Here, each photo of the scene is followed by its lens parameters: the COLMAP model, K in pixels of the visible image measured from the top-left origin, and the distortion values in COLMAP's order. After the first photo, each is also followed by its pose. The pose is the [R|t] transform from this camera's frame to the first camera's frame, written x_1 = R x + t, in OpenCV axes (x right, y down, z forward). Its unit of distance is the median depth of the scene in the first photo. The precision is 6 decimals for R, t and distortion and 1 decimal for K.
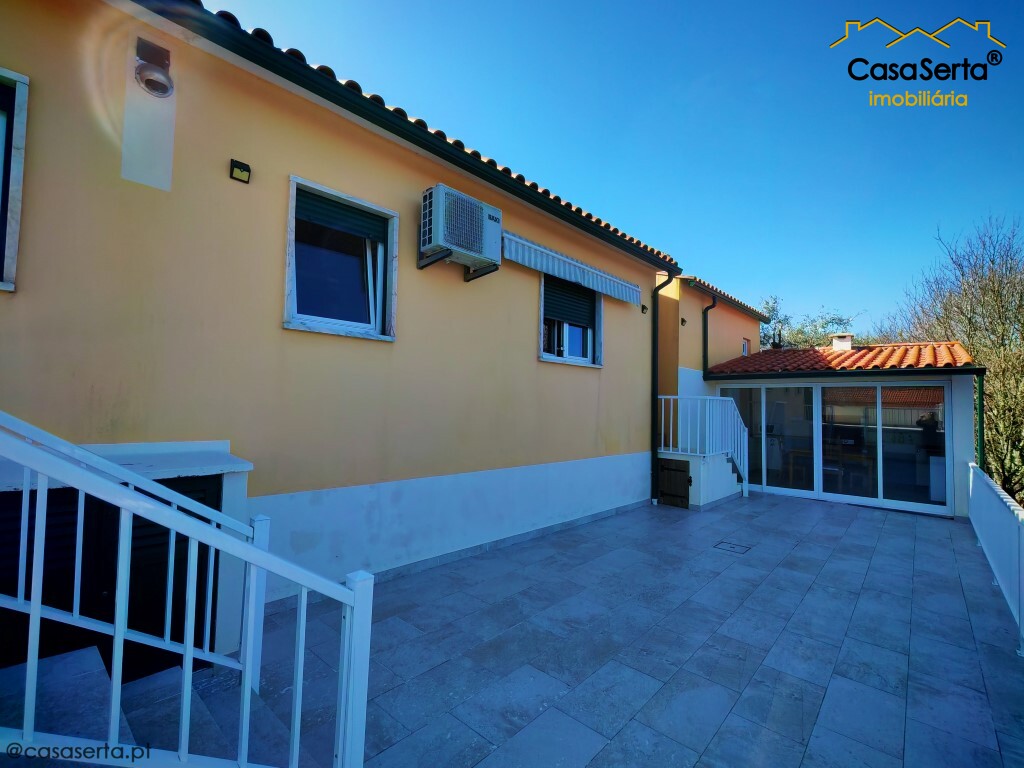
lens RADIAL K [[465.8, 0, 512.0], [0, 465.8, 384.0], [0, 0, 1]] dist [0.001378, 0.000086]
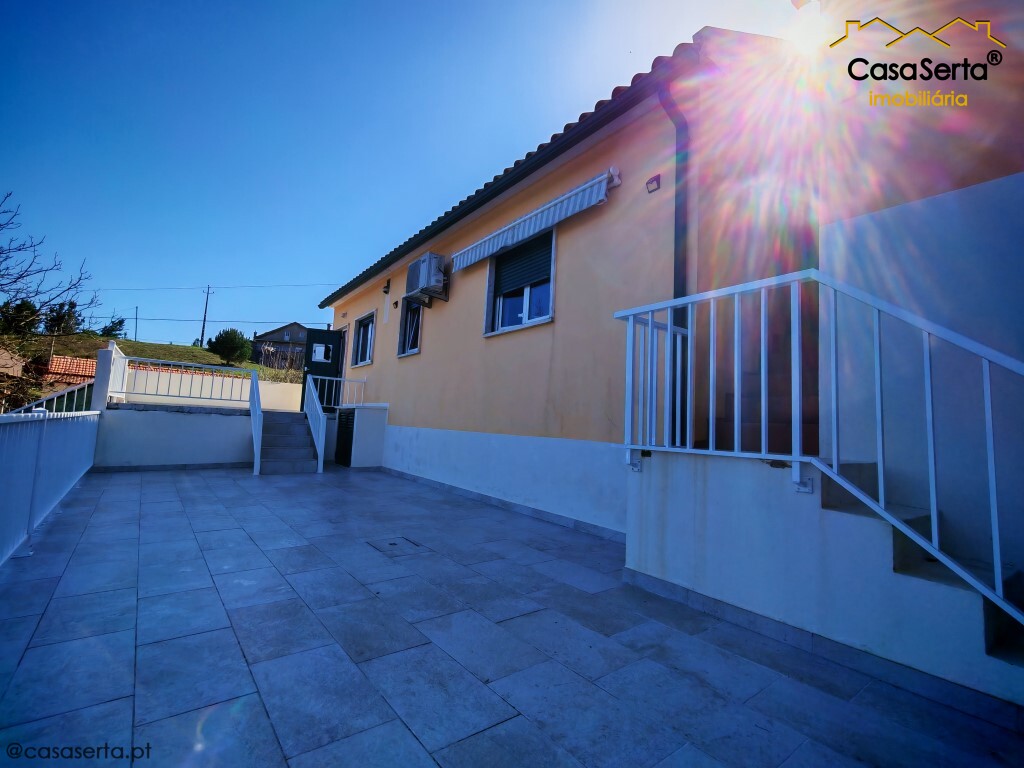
lens RADIAL K [[465.8, 0, 512.0], [0, 465.8, 384.0], [0, 0, 1]] dist [0.001378, 0.000086]
pose [[-0.167112, -0.111136, -0.979654, 1.045399], [-0.004773, 0.993706, -0.111916, 0.171972], [0.985926, -0.014027, -0.166591, 1.180380]]
